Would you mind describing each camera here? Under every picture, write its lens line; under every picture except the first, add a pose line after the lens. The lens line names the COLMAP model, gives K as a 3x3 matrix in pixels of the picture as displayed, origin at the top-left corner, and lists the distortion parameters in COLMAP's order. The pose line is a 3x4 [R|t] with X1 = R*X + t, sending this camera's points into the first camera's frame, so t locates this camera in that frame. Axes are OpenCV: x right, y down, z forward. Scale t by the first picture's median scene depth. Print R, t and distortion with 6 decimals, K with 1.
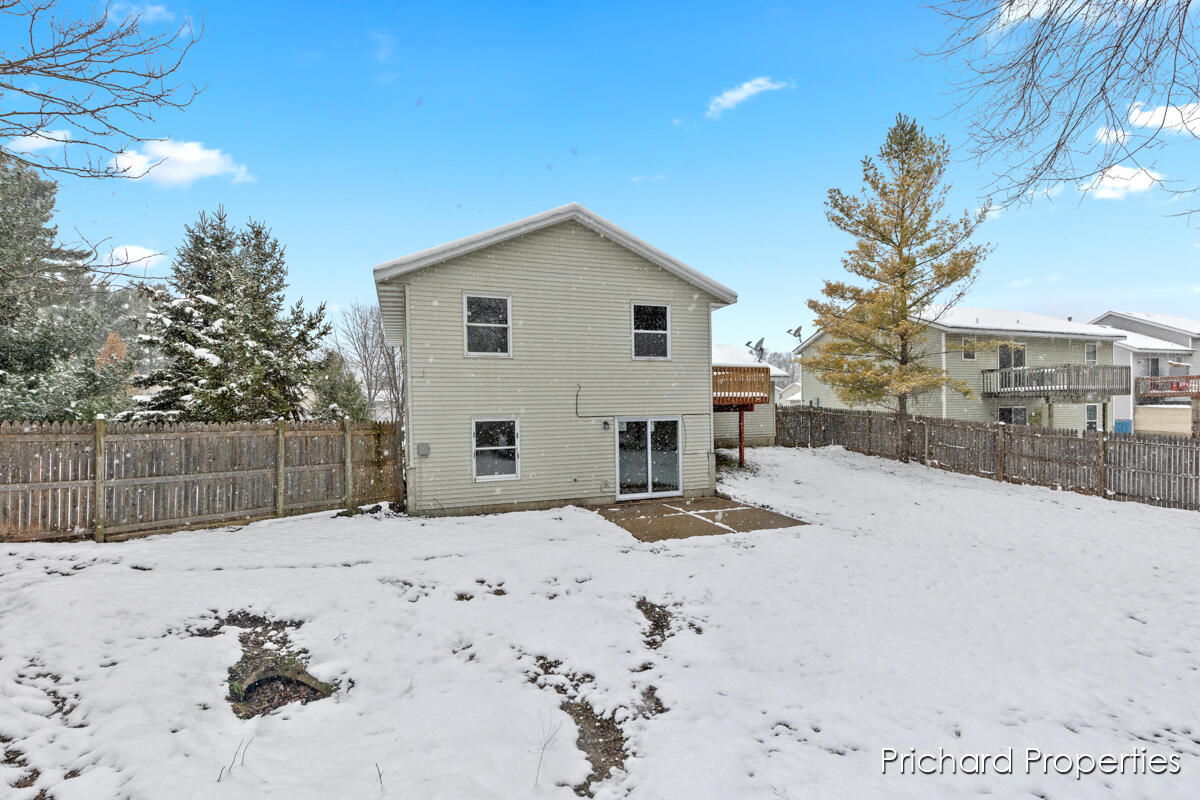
lens RADIAL K [[553.0, 0, 597.9], [0, 553.0, 418.3], [0, 0, 1]] dist [0.001981, 0.000170]
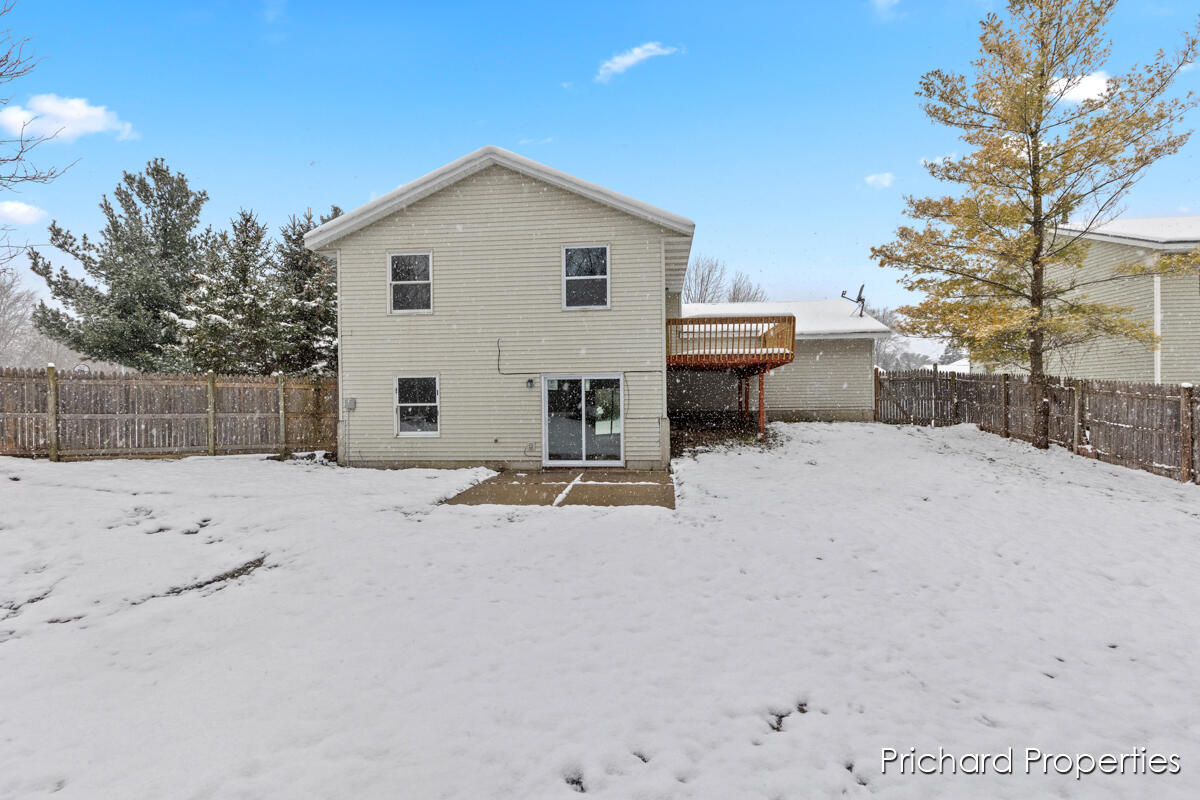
lens RADIAL K [[539.9, 0, 600.0], [0, 539.9, 400.0], [0, 0, 1]] dist [0.000374, 0.000223]
pose [[0.902895, 0.010507, -0.429732, 0.492450], [-0.011125, 0.999938, 0.001074, 0.037525], [0.429717, 0.003811, 0.902956, 0.238258]]
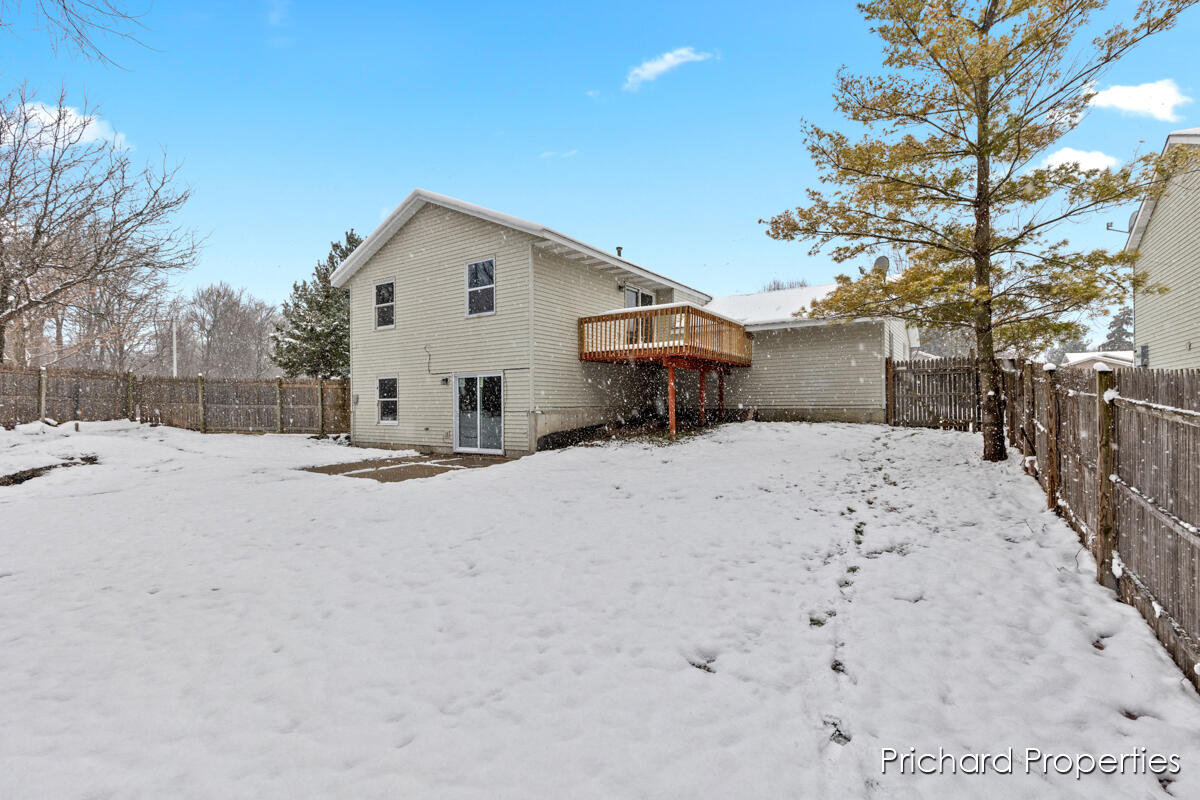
lens RADIAL K [[539.9, 0, 600.0], [0, 539.9, 400.0], [0, 0, 1]] dist [0.000374, 0.000223]
pose [[0.585270, 0.009472, -0.810783, 1.033222], [-0.012450, 0.999919, 0.002695, 0.041772], [0.810743, 0.008517, 0.585340, 0.612514]]
